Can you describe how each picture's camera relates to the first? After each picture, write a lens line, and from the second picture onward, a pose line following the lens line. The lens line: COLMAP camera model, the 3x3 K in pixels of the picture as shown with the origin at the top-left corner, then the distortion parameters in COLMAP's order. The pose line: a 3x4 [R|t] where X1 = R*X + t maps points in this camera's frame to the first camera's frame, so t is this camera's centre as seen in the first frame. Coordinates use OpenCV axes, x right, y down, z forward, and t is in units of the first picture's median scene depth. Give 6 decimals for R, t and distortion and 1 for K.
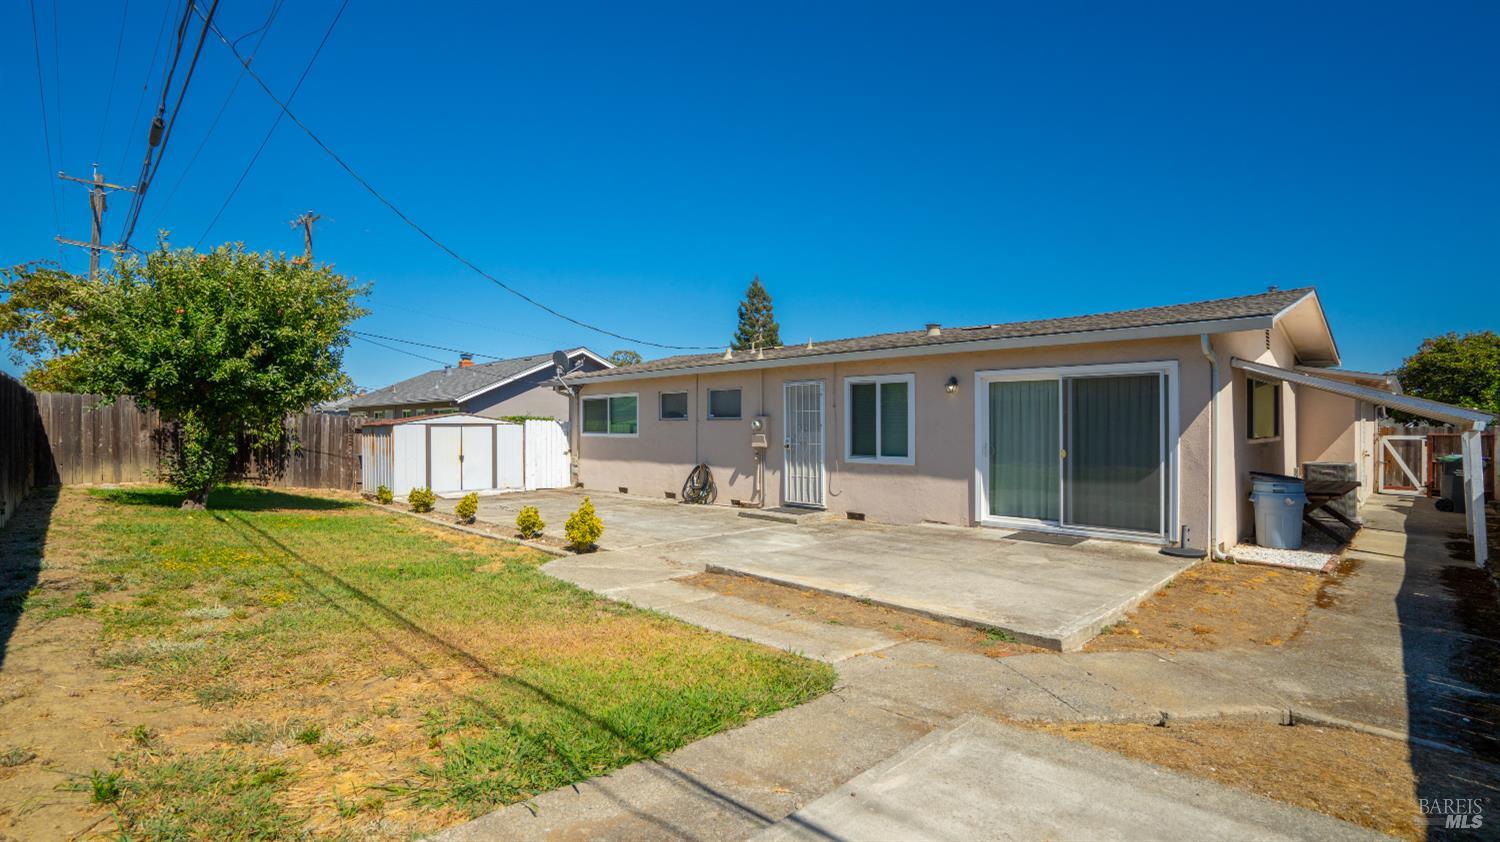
lens RADIAL K [[697.1, 0, 749.3], [0, 697.1, 421.4], [0, 0, 1]] dist [-0.040636, 0.004660]
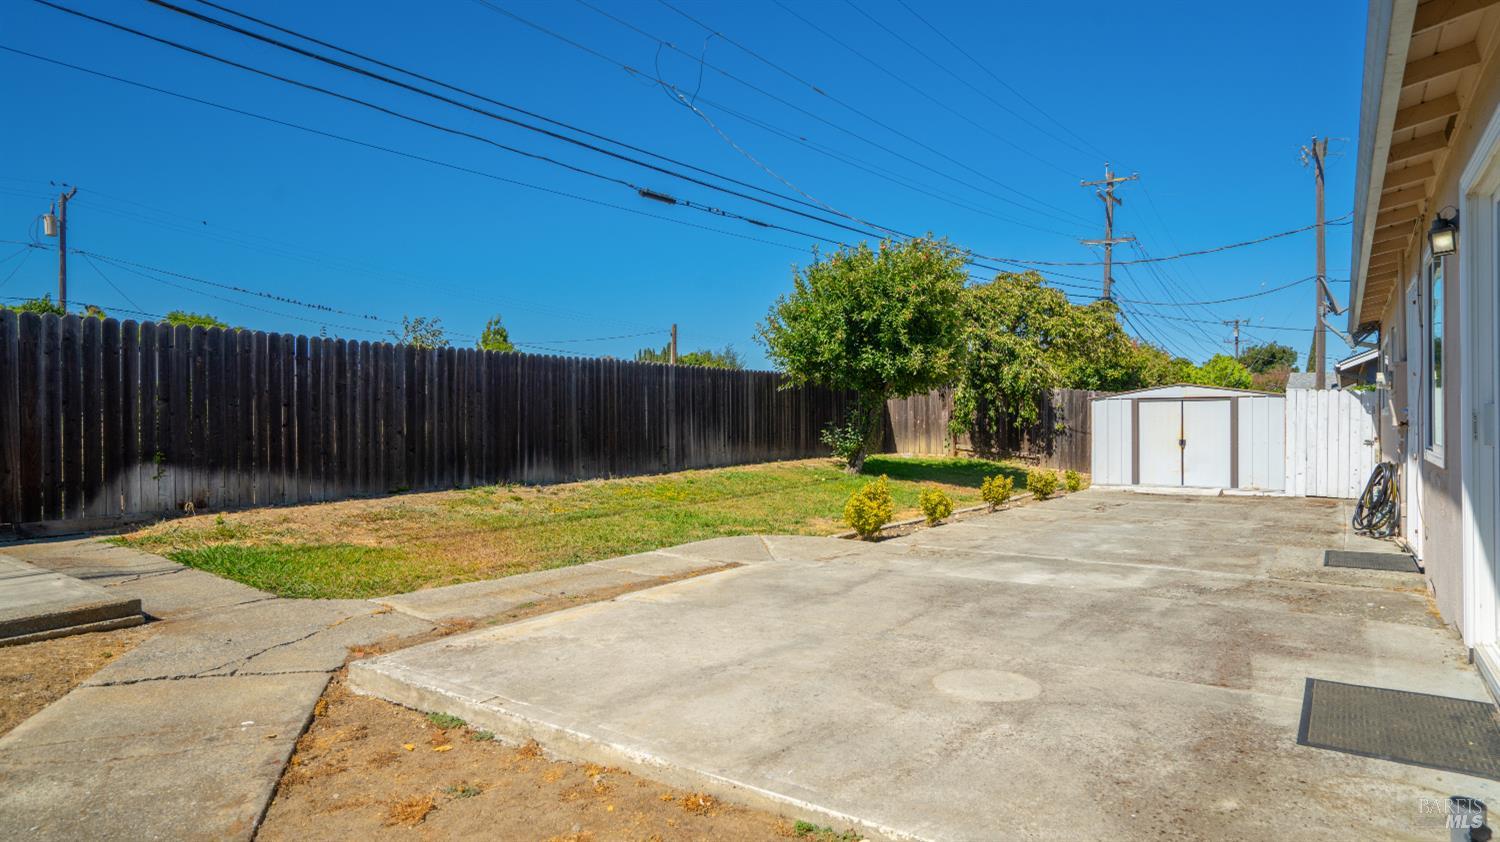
lens RADIAL K [[853.6, 0, 762.0], [0, 853.6, 416.7], [0, 0, 1]] dist [-0.005377, 0.000681]
pose [[0.181336, -0.003500, -0.983415, 0.464068], [0.008331, 0.999963, -0.002023, 0.025144], [0.983386, -0.007826, 0.181359, 0.423934]]
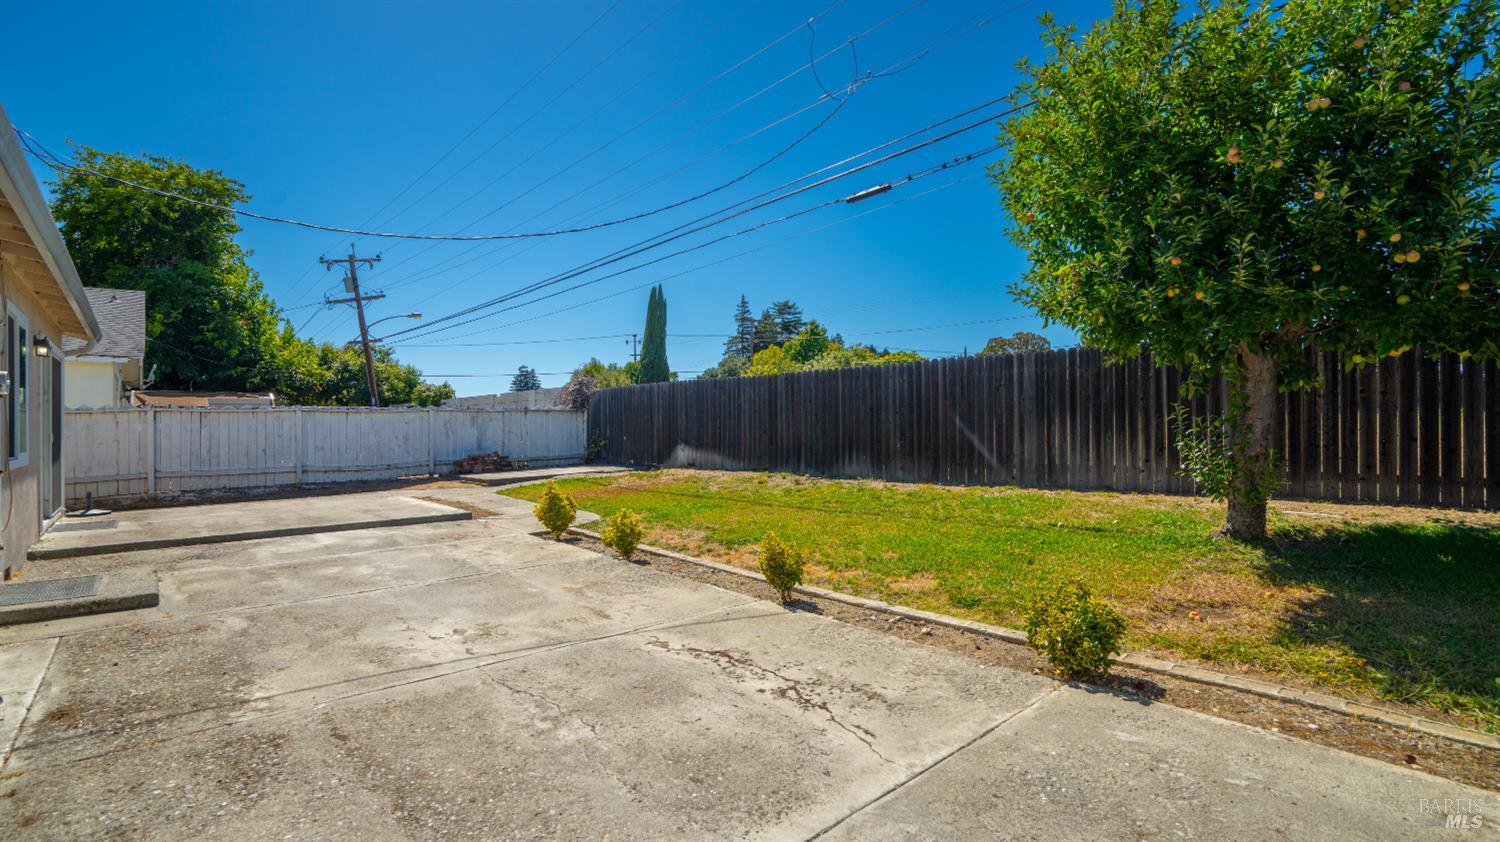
lens RADIAL K [[675.6, 0, 758.8], [0, 675.6, 421.1], [0, 0, 1]] dist [-0.007159, 0.002692]
pose [[-0.998897, 0.011244, 0.045595, -0.329889], [0.010861, 0.999904, -0.008630, 0.027486], [-0.045687, -0.008126, -0.998923, 1.140205]]
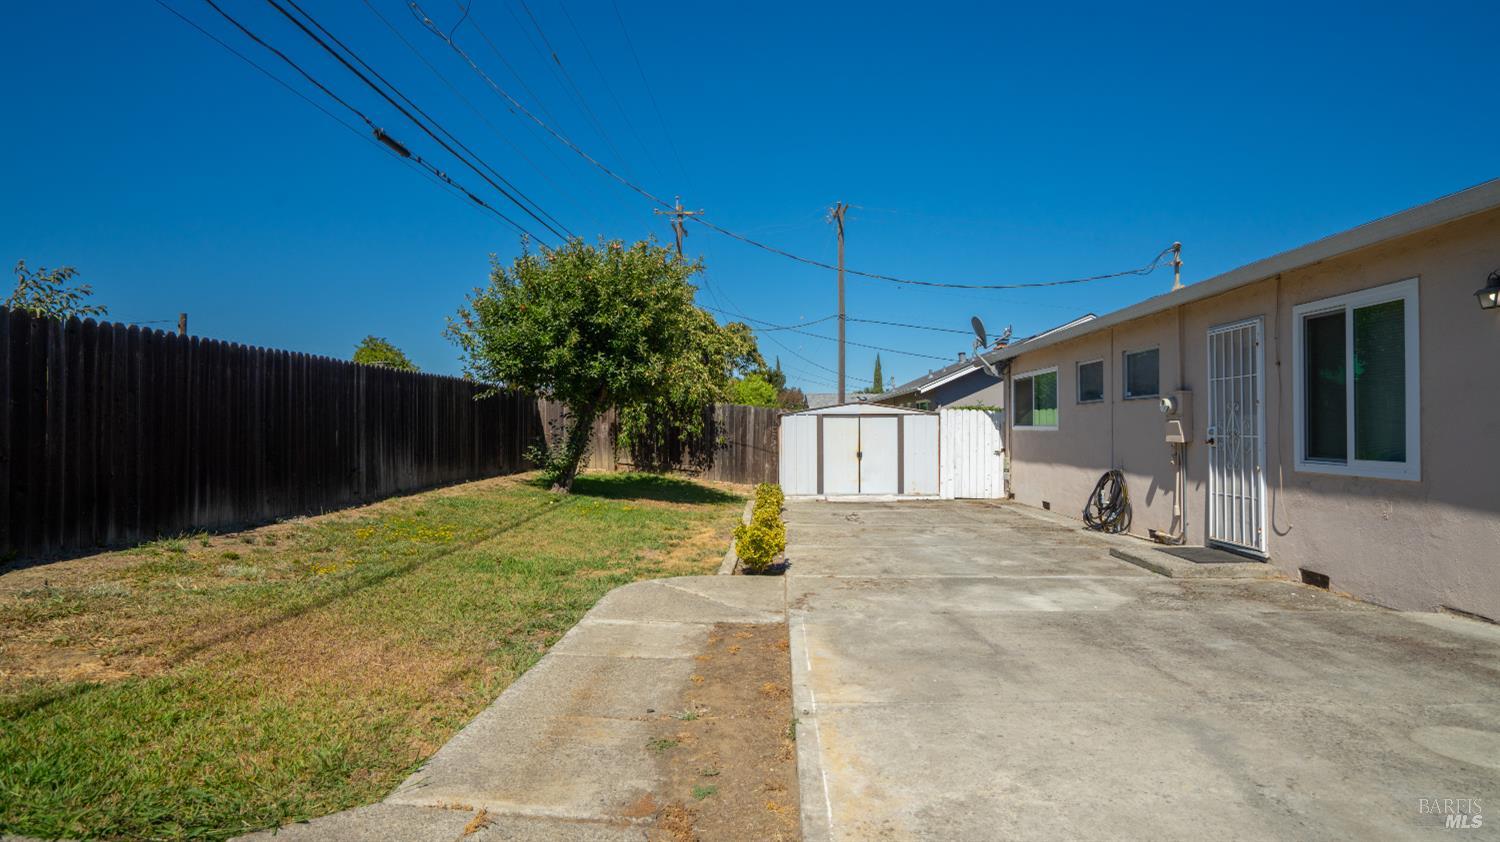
lens RADIAL K [[821.1, 0, 752.8], [0, 821.1, 415.5], [0, 0, 1]] dist [-0.016749, 0.007736]
pose [[0.692563, -0.012007, -0.721257, 0.239752], [0.004004, 0.999910, -0.012801, 0.019476], [0.721346, 0.005978, 0.692549, 0.240551]]
